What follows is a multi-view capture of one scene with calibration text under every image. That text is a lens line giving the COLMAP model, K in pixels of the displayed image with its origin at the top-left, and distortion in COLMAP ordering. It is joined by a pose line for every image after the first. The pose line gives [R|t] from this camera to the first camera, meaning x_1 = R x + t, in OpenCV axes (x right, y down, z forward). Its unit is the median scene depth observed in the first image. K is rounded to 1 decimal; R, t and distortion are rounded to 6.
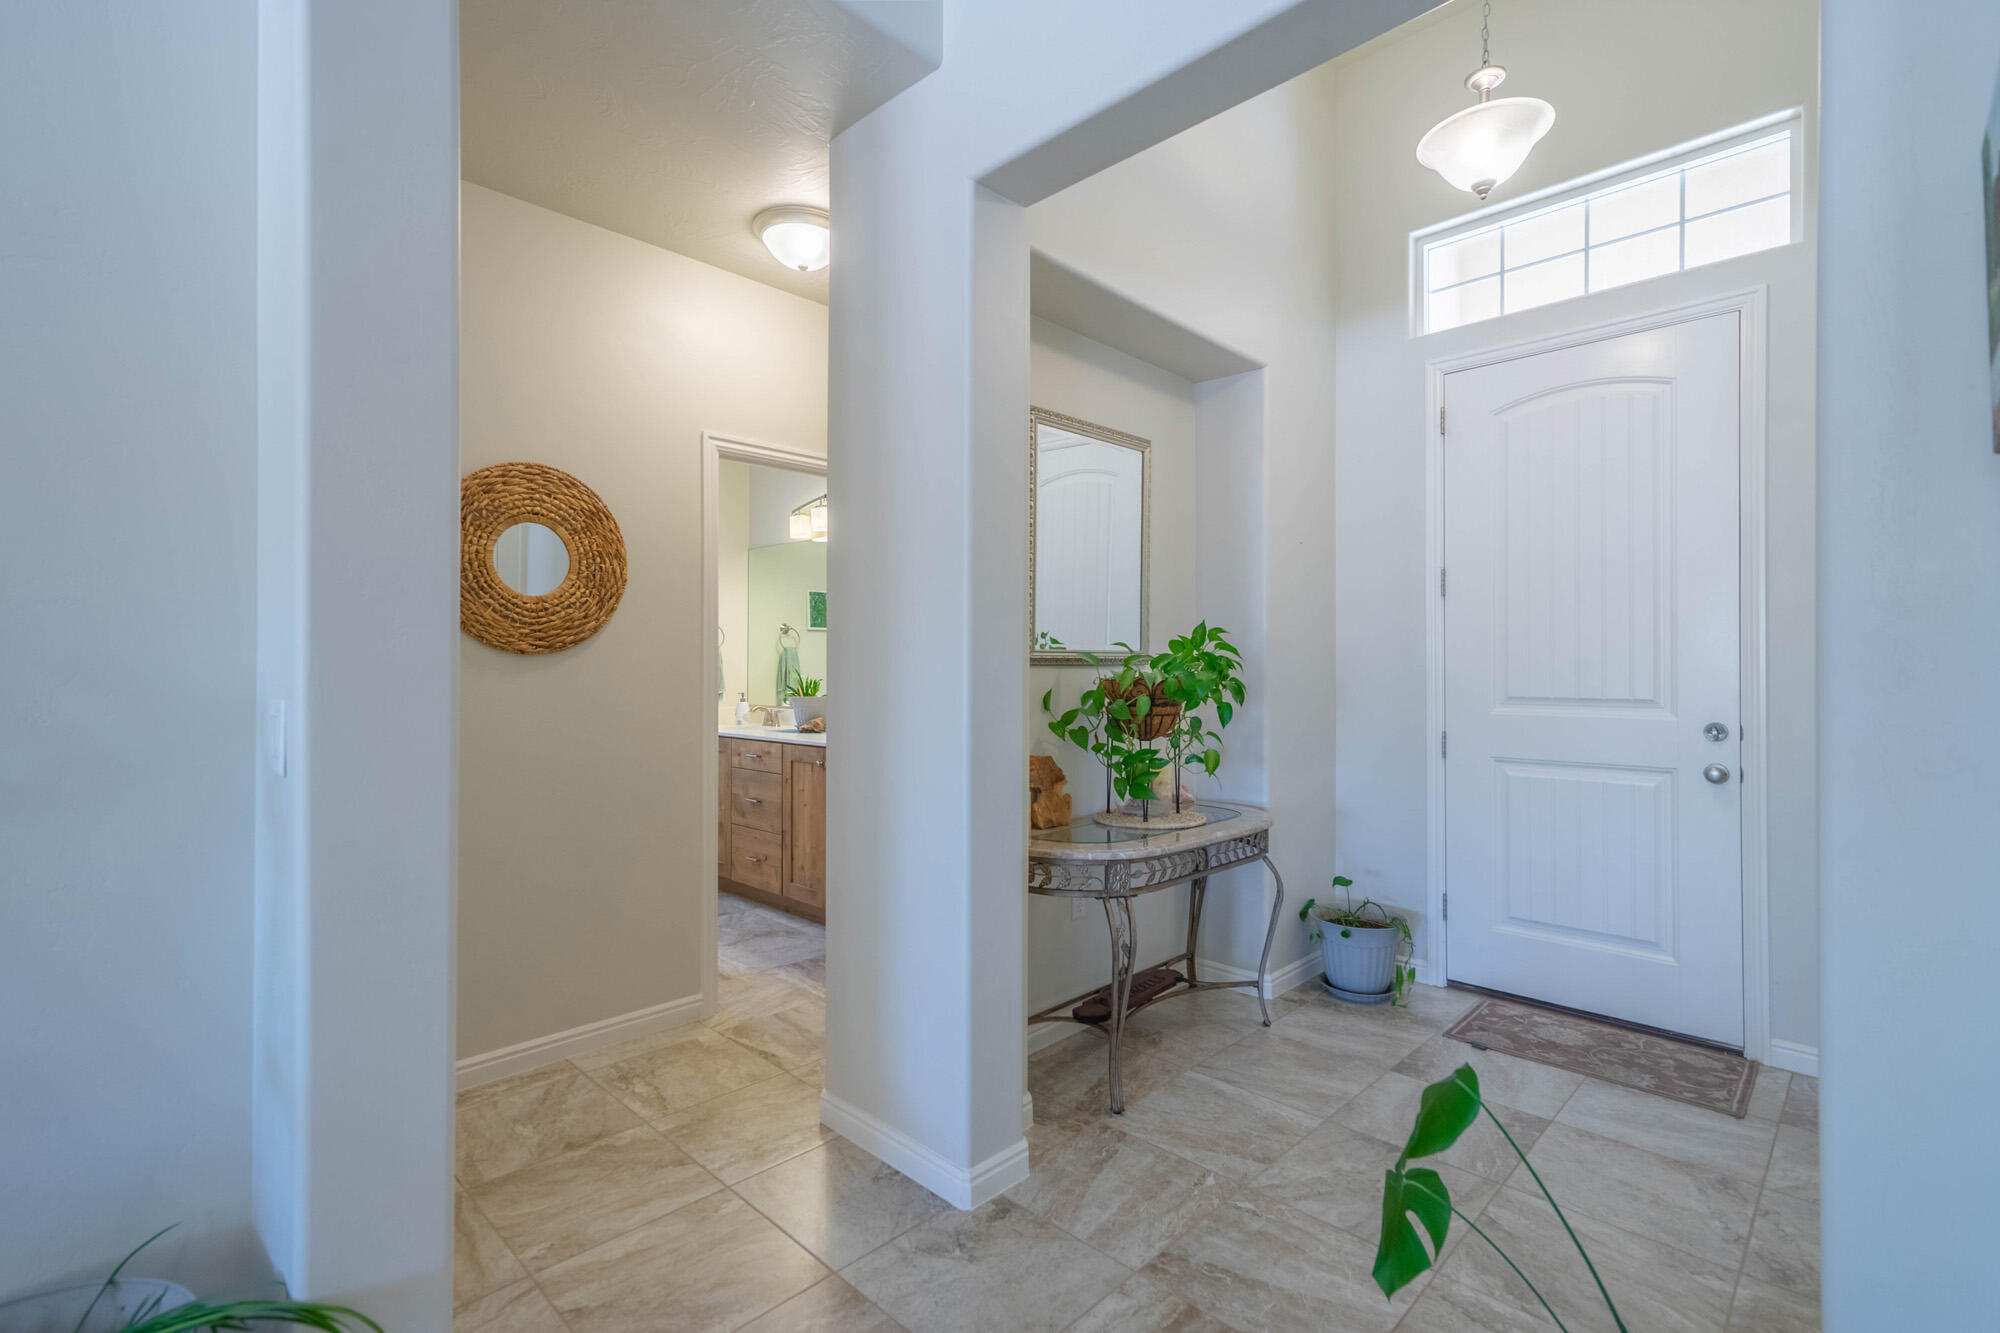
lens RADIAL K [[912.9, 0, 997.4], [0, 912.9, 658.4], [0, 0, 1]] dist [0.001764, 0.008414]
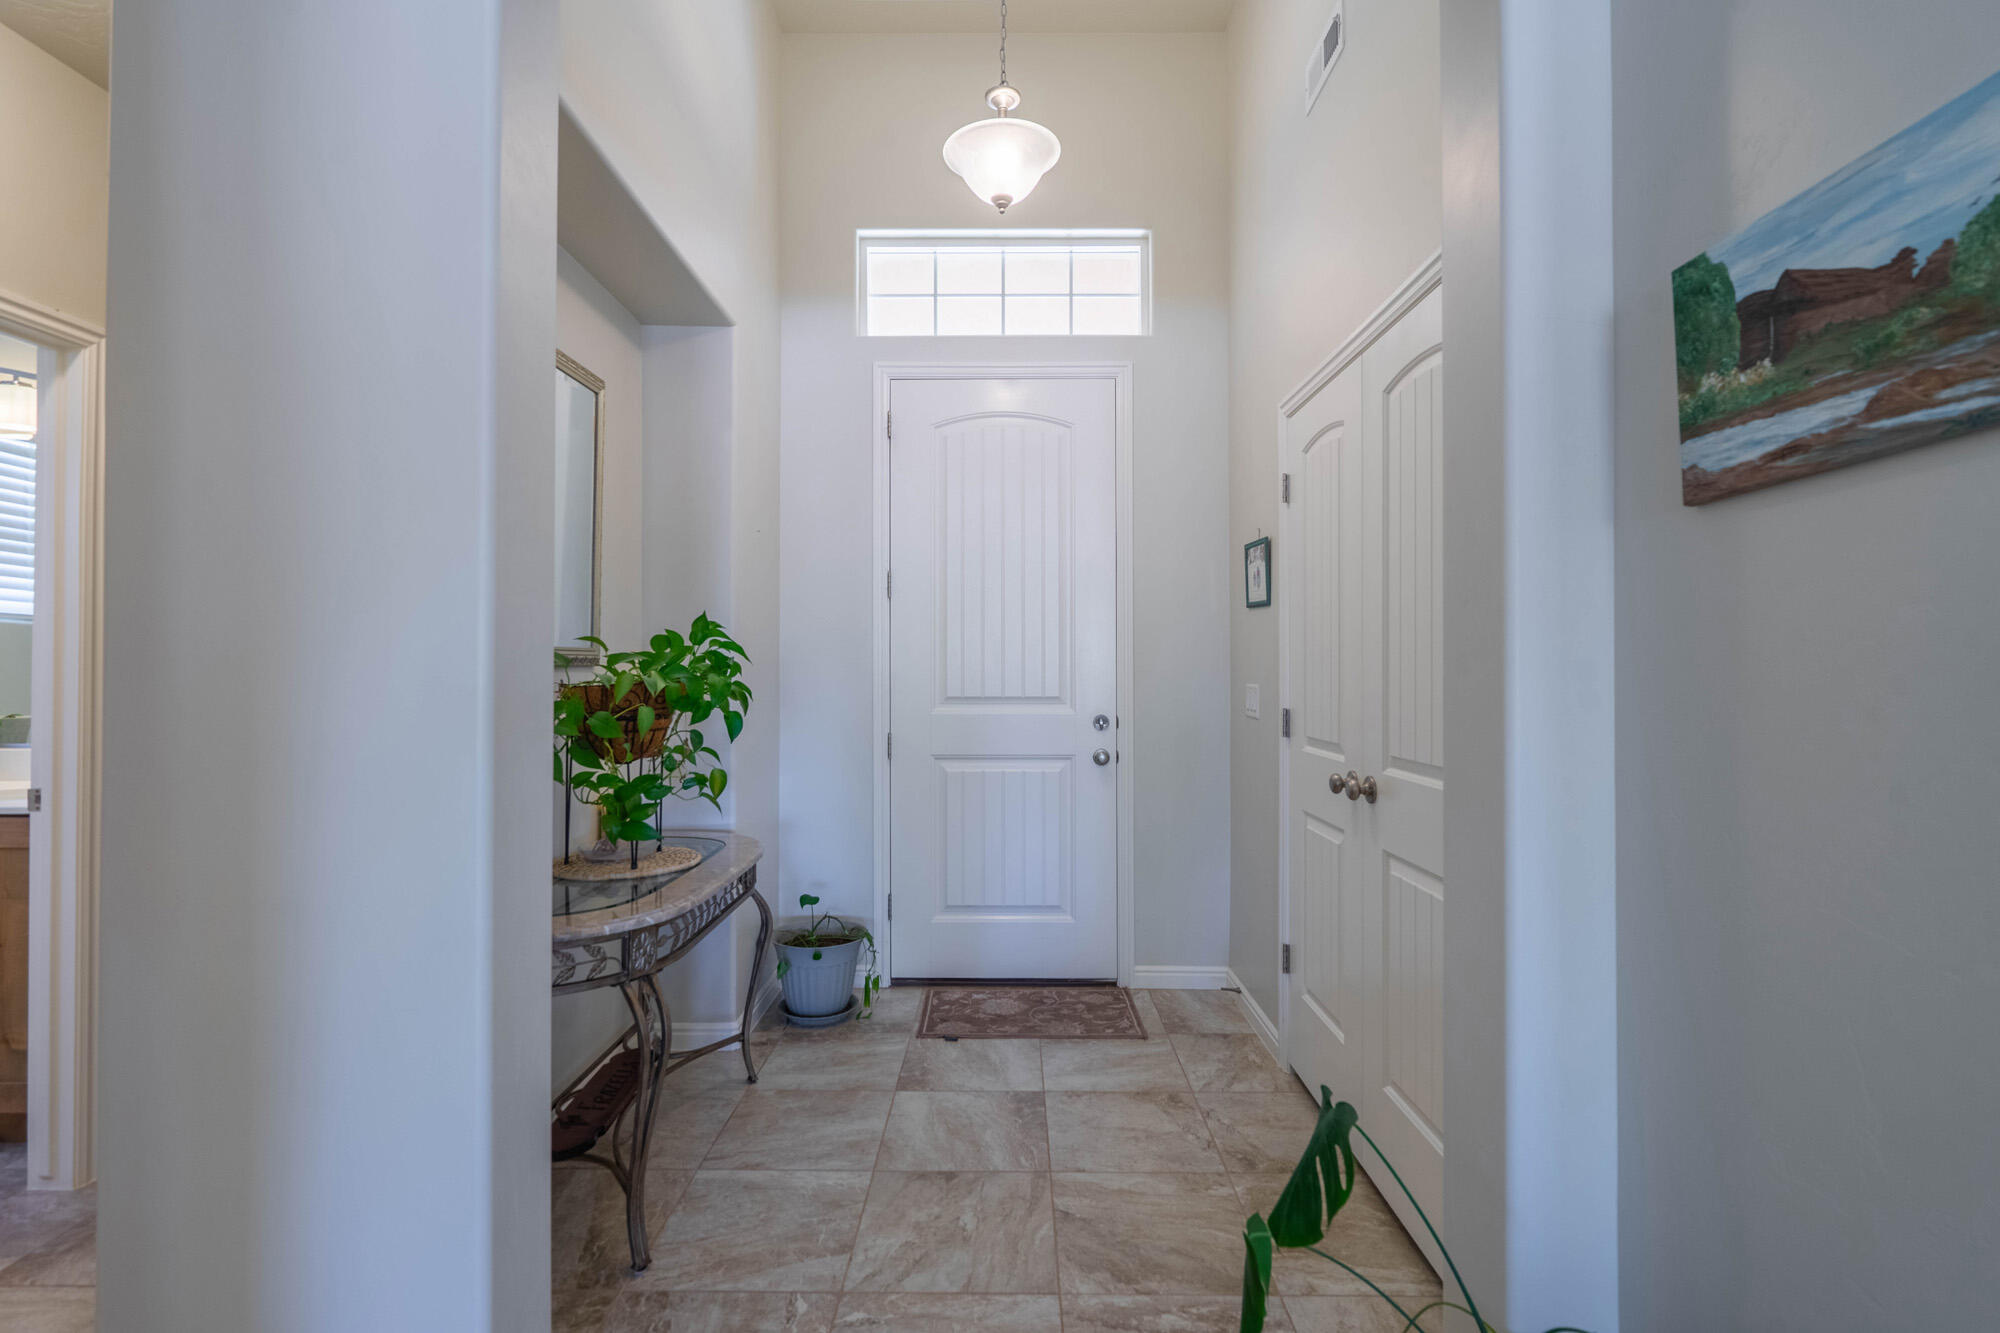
lens RADIAL K [[924.6, 0, 1007.0], [0, 924.6, 657.4], [0, 0, 1]] dist [0.001400, -0.000009]
pose [[0.718597, 0.008328, 0.695377, -0.155680], [-0.005648, 0.999965, -0.006139, 0.002744], [-0.695404, 0.000484, 0.718619, 0.214406]]
